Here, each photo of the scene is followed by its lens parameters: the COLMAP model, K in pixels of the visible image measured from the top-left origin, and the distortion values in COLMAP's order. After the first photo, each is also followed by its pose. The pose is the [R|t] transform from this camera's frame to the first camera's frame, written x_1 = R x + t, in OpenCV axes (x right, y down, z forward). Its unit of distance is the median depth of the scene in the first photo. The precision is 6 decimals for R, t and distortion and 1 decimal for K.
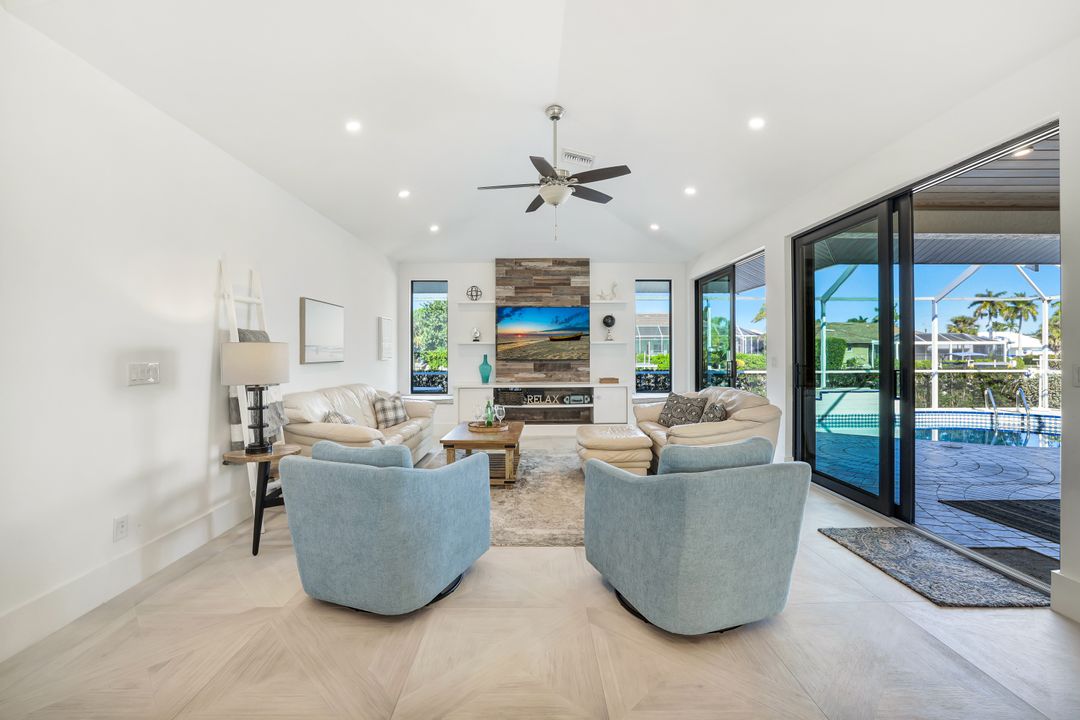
lens RADIAL K [[468.2, 0, 534.1], [0, 468.2, 351.4], [0, 0, 1]] dist [-0.030473, 0.007669]
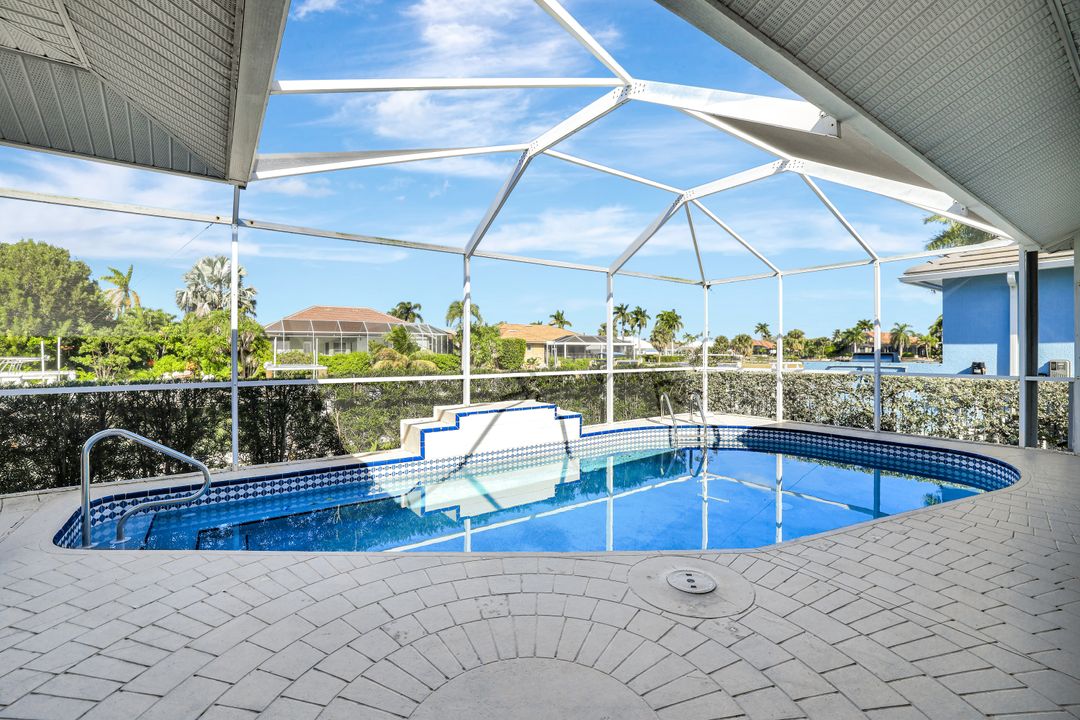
lens RADIAL K [[468.2, 0, 539.1], [0, 468.2, 355.8], [0, 0, 1]] dist [-0.030473, 0.007669]
pose [[0.817938, -0.004676, 0.575287, 0.568051], [0.000002, 0.999967, 0.008126, 0.020046], [-0.575306, -0.006646, 0.817911, 0.733353]]
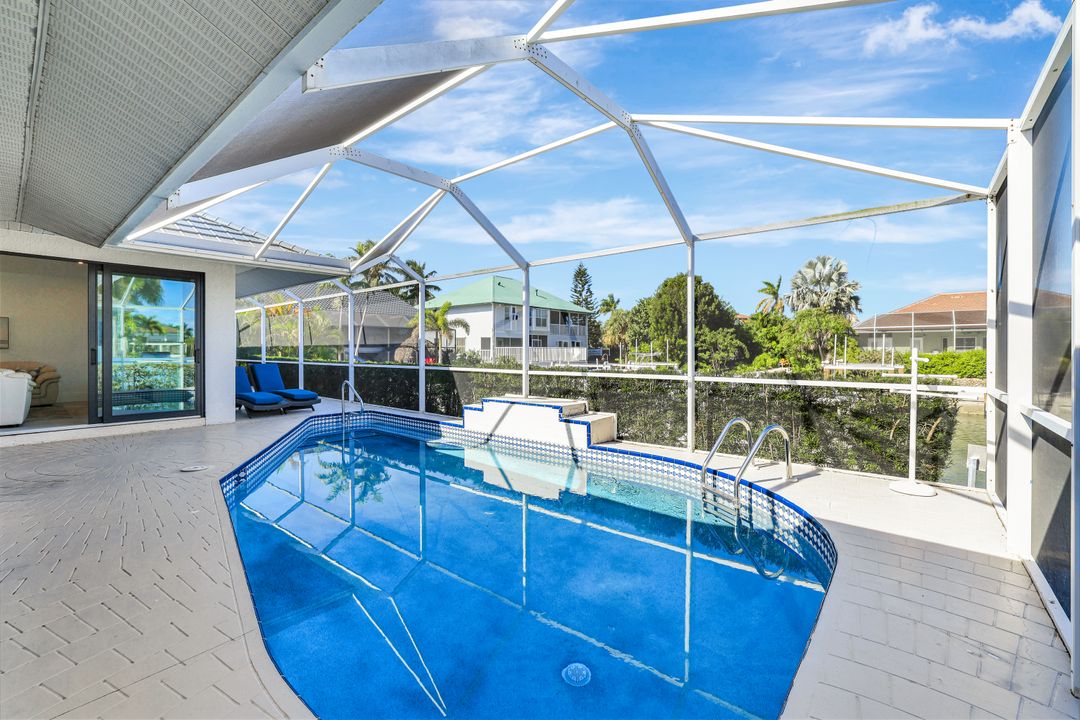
lens RADIAL K [[468.2, 0, 533.5], [0, 468.2, 350.8], [0, 0, 1]] dist [-0.030473, 0.007669]
pose [[0.770820, 0.006202, -0.637022, 1.685812], [-0.003660, 0.999979, 0.005306, 0.014506], [0.637042, -0.001758, 0.770827, 0.752045]]
